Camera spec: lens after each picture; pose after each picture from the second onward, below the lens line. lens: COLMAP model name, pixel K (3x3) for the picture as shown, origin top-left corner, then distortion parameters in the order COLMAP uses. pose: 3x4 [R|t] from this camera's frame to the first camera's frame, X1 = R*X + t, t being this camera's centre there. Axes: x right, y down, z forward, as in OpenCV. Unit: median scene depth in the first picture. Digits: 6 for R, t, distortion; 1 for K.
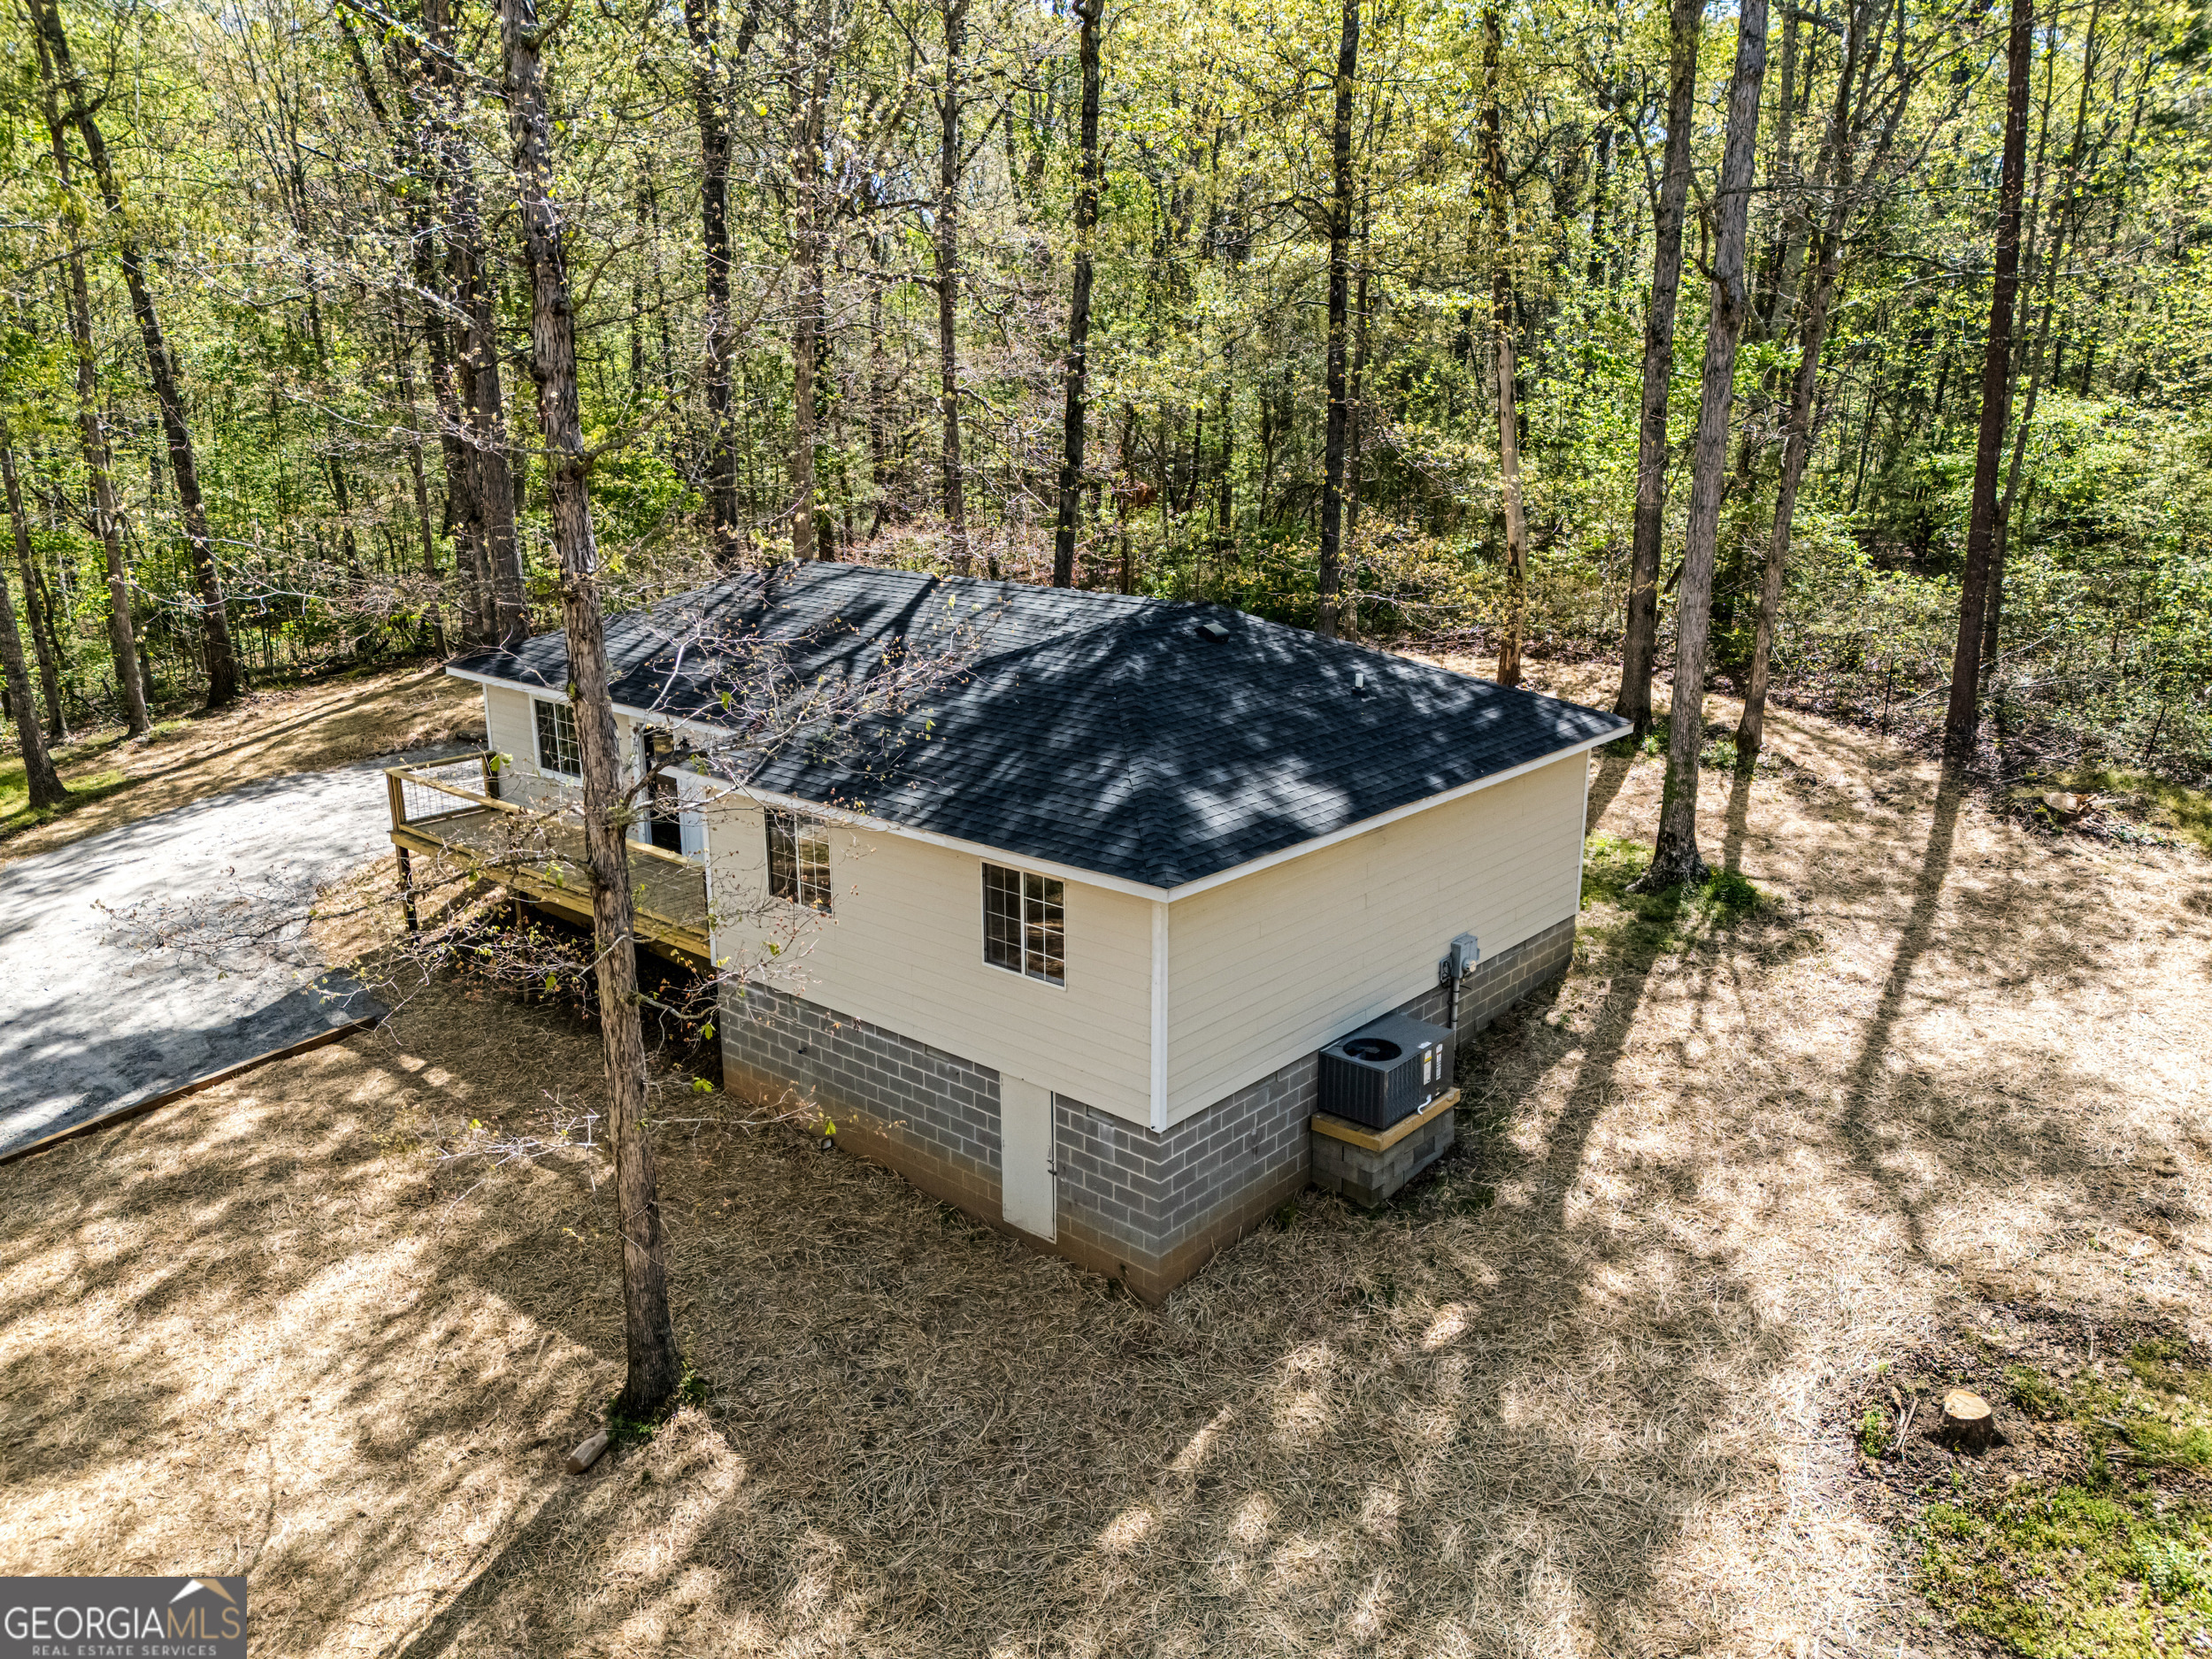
lens RADIAL K [[1630.3, 0, 1132.3], [0, 1630.3, 690.8], [0, 0, 1]] dist [0.050297, -0.024160]
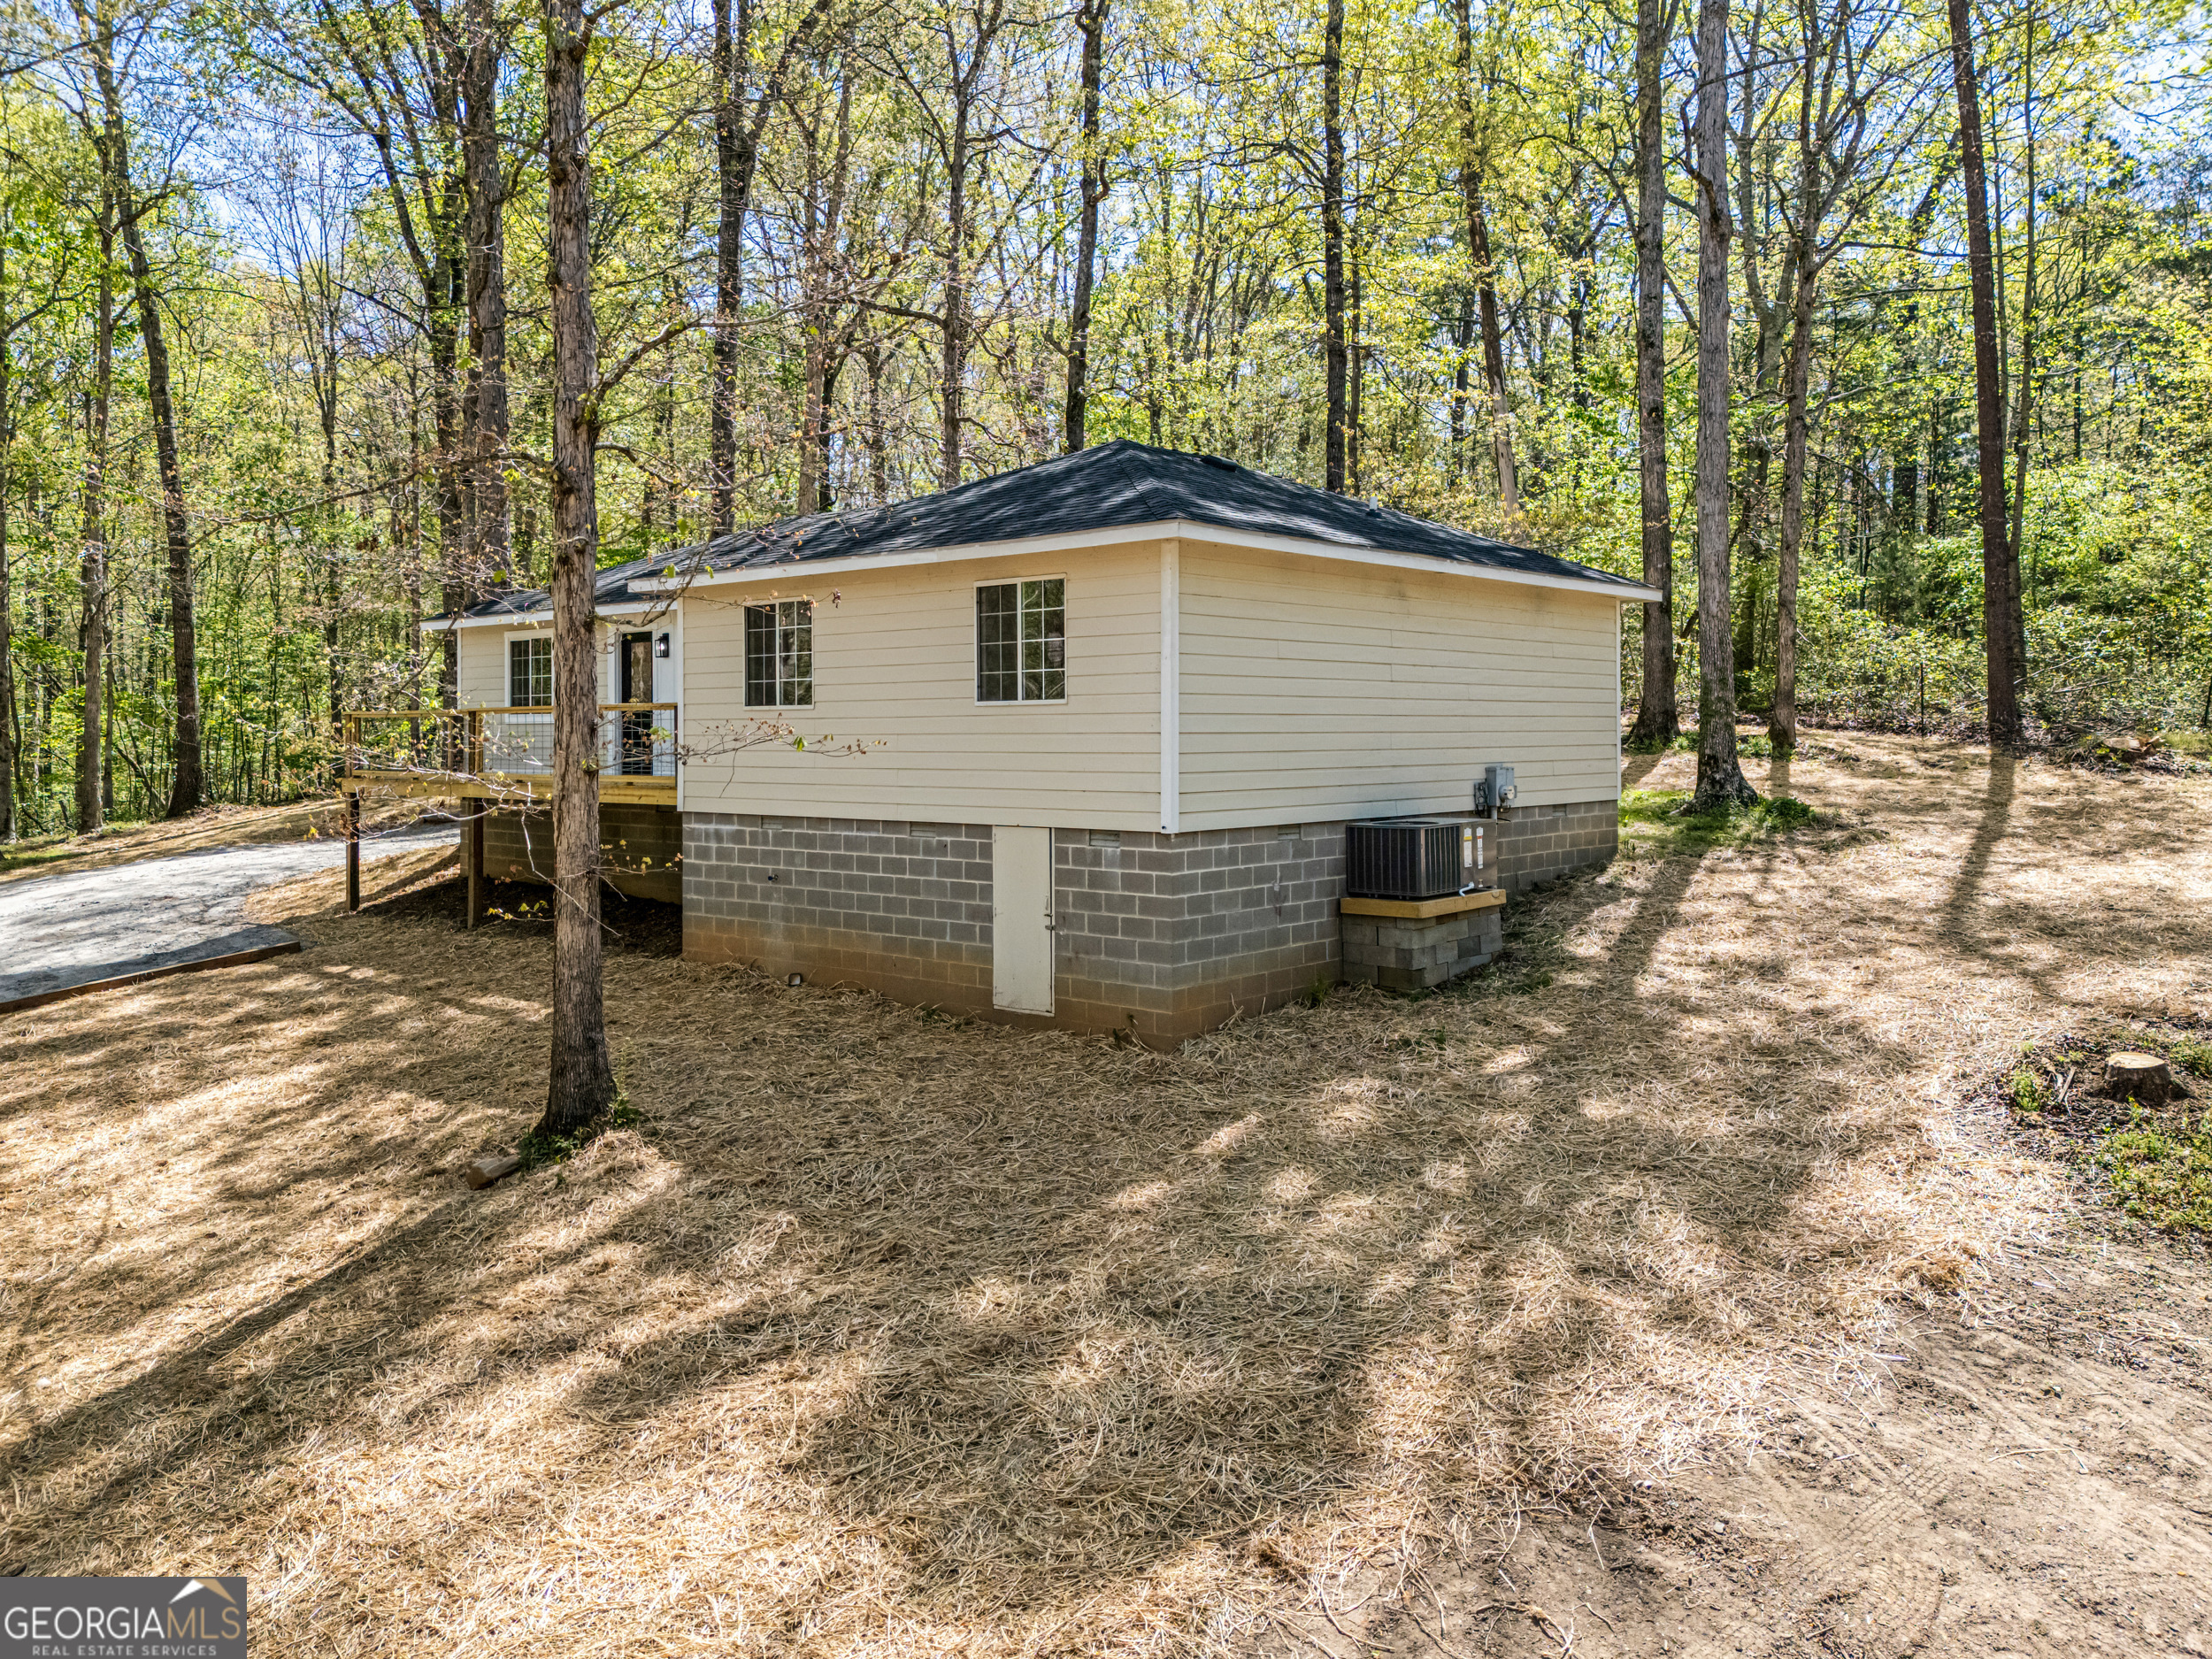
lens RADIAL K [[1630.3, 0, 1129.6], [0, 1630.3, 595.1], [0, 0, 1]] dist [0.050297, -0.024160]
pose [[0.999979, -0.006443, 0.000581, -0.005414], [0.006365, 0.963789, -0.266589, 0.351394], [0.001158, 0.266587, 0.963810, 0.103128]]
